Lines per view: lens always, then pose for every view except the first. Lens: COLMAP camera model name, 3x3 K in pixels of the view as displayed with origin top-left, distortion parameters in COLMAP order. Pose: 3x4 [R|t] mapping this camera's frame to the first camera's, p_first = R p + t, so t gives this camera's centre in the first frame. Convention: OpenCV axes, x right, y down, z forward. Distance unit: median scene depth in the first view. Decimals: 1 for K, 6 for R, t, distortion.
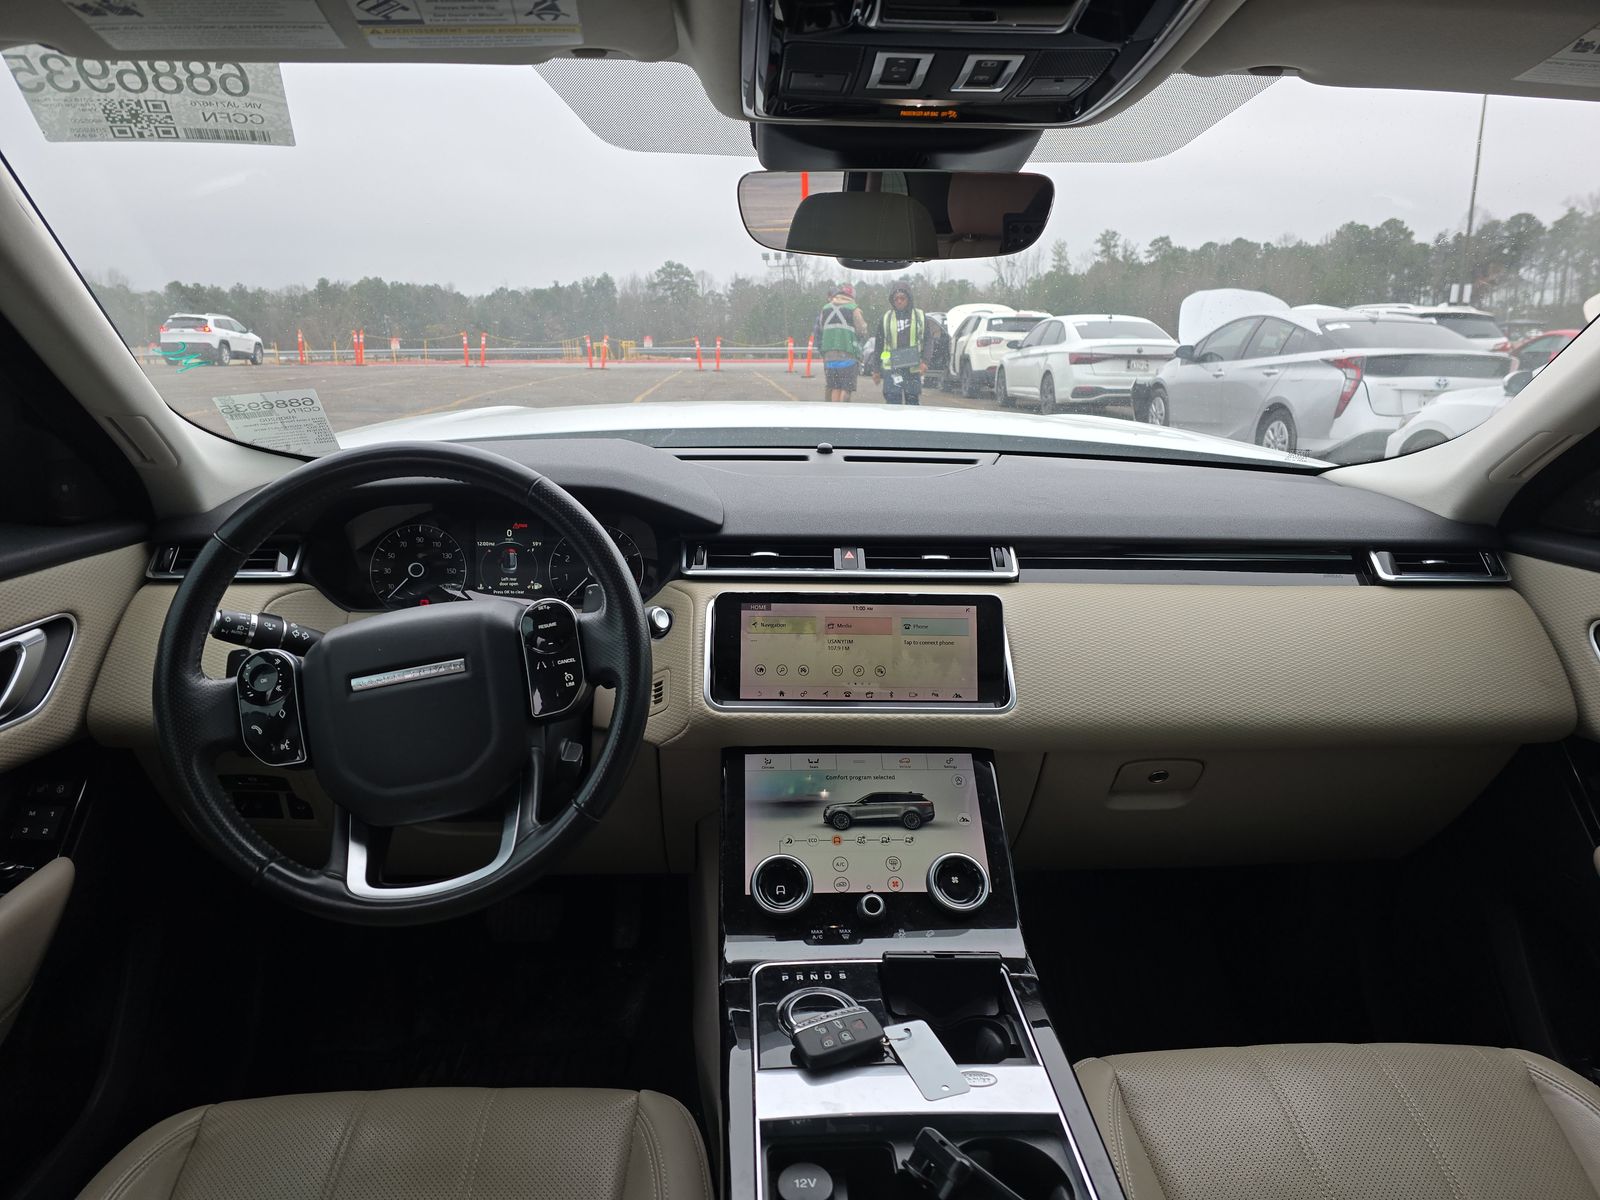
lens RADIAL K [[1071.4, 0, 808.5], [0, 1071.4, 596.2], [0, 0, 1]] dist [0.032592, -0.024814]
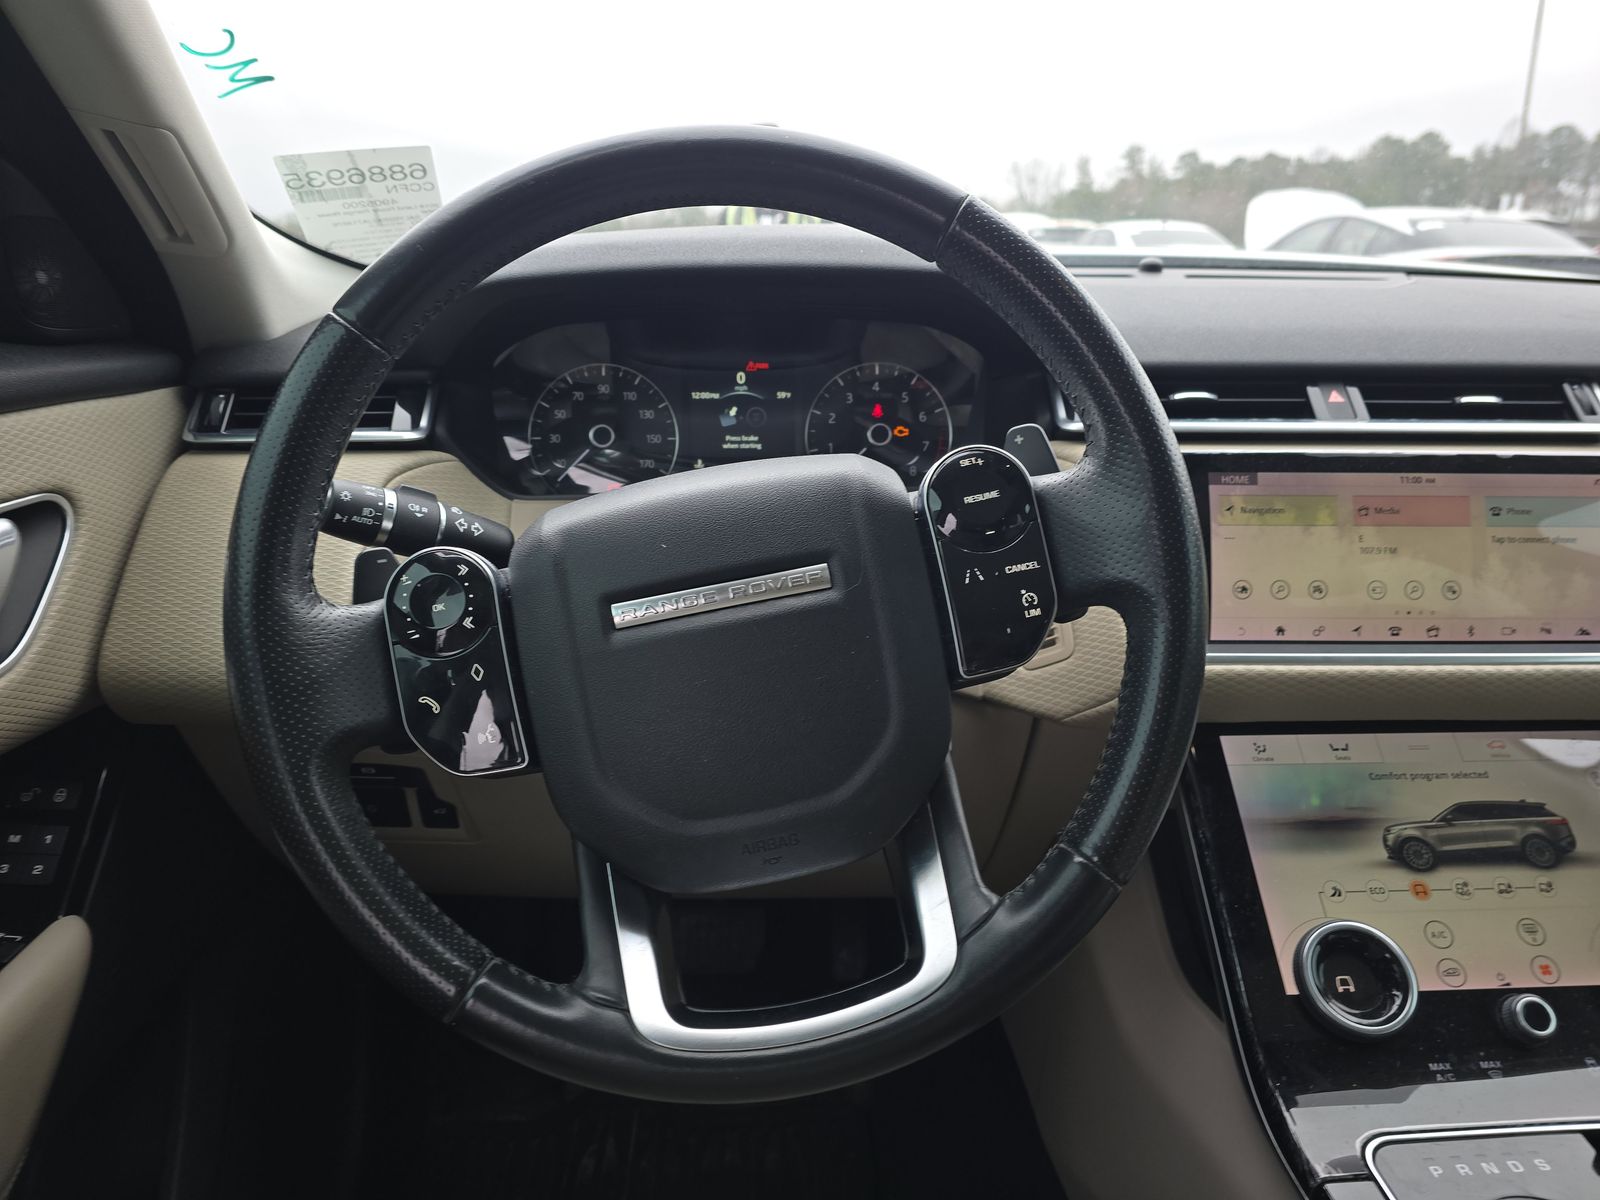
lens RADIAL K [[1071.4, 0, 788.4], [0, 1071.4, 606.8], [0, 0, 1]] dist [0.032592, -0.024814]
pose [[0.999715, -0.005530, -0.023226, -0.279719], [0.007126, 0.997576, 0.069215, 0.037591], [0.022787, -0.069360, 0.997331, 0.427001]]
